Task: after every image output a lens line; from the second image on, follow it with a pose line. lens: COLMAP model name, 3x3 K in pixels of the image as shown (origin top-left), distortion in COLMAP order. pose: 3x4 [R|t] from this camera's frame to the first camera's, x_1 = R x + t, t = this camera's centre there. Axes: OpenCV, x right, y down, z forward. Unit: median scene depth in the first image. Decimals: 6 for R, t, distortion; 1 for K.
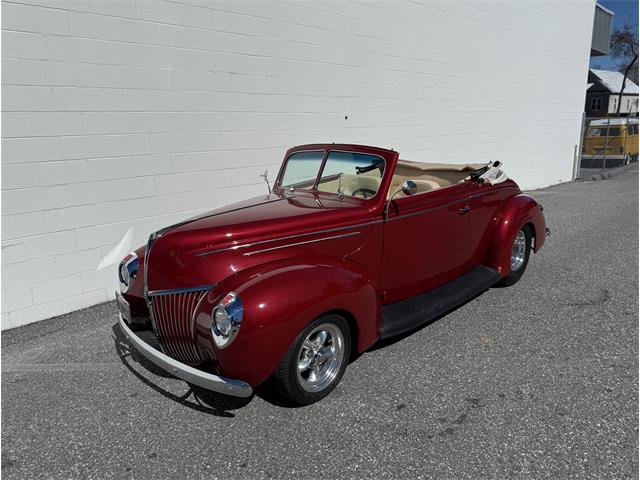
lens RADIAL K [[469.3, 0, 315.5], [0, 469.3, 239.8], [0, 0, 1]] dist [0.007611, -0.004954]
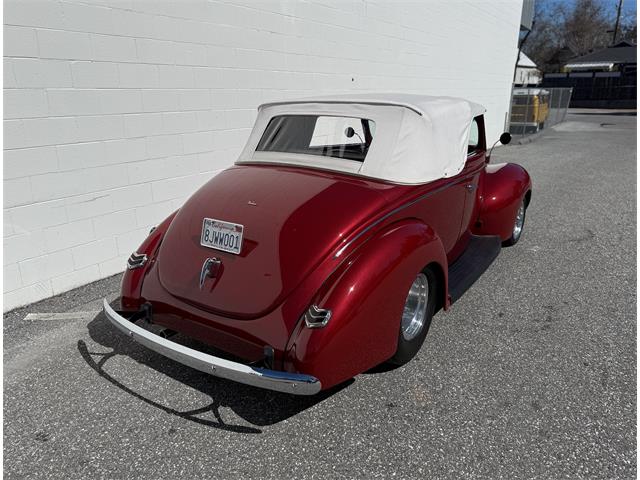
lens RADIAL K [[469.3, 0, 315.5], [0, 469.3, 239.8], [0, 0, 1]] dist [0.007611, -0.004954]
pose [[0.982030, -0.034289, 0.185582, -0.331393], [0.021046, 0.997120, 0.072866, 0.027853], [-0.187546, -0.067651, 0.979923, -0.092332]]
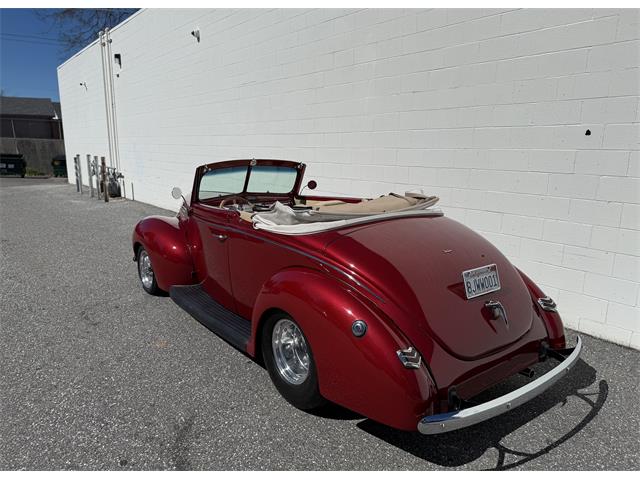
lens RADIAL K [[469.3, 0, 315.5], [0, 469.3, 239.8], [0, 0, 1]] dist [0.007611, -0.004954]
pose [[-0.144285, 0.220076, -0.964753, 1.021246], [-0.230927, 0.940546, 0.249090, -0.288596], [0.962213, 0.258728, -0.084885, 1.077825]]
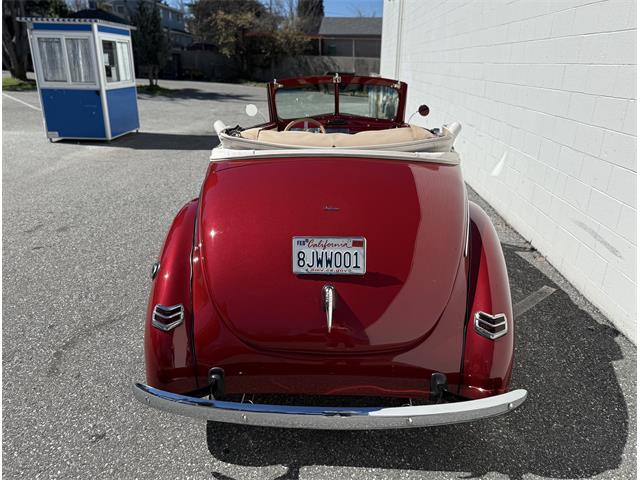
lens RADIAL K [[483.6, 0, 318.8], [0, 483.6, 243.0], [0, 0, 1]] dist [0.032715, -0.003236]
pose [[-0.743118, 0.252061, -0.619871, 0.703973], [-0.143634, 0.844666, 0.515663, -0.371714], [0.653563, 0.472233, -0.591482, 1.486062]]
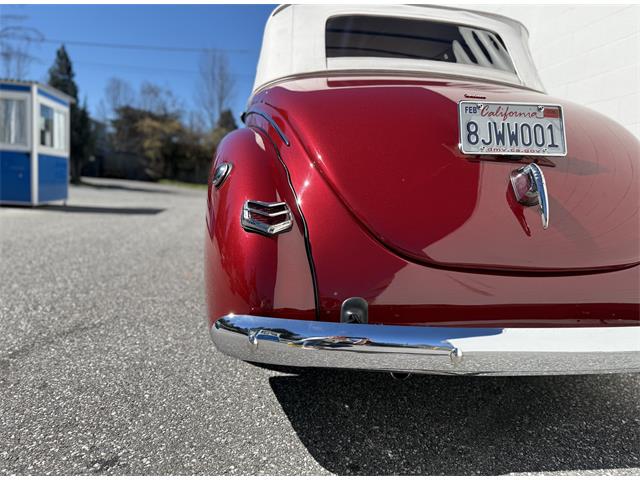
lens RADIAL K [[469.3, 0, 315.5], [0, 469.3, 239.8], [0, 0, 1]] dist [0.007611, -0.004954]
pose [[-0.618591, 0.093665, -0.780110, 0.729346], [-0.210872, 0.936652, 0.279672, -0.132510], [0.756887, 0.337506, -0.559653, 1.332018]]
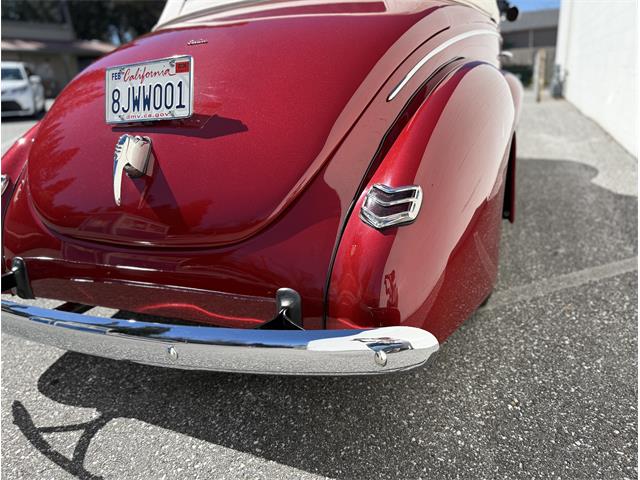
lens RADIAL K [[450.7, 0, 310.1], [0, 450.7, 240.5], [0, 0, 1]] dist [-0.006167, -0.003344]
pose [[-0.932854, 0.196555, -0.301908, 0.439785], [0.007132, 0.847956, 0.530019, -0.203484], [0.360183, 0.492277, -0.792421, 1.517400]]
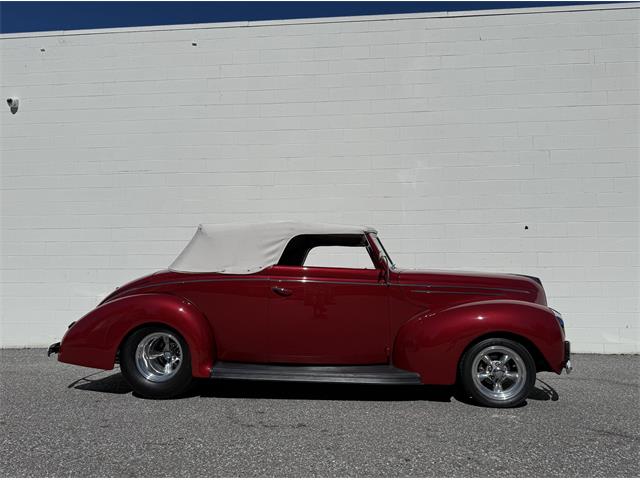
lens RADIAL K [[465.8, 0, 318.8], [0, 465.8, 239.4], [0, 0, 1]] dist [0.023905, -0.028677]
pose [[0.634435, -0.046321, -0.771587, 0.787488], [-0.193670, 0.956838, -0.216687, 0.088070], [0.748321, 0.286907, 0.598080, 0.124919]]
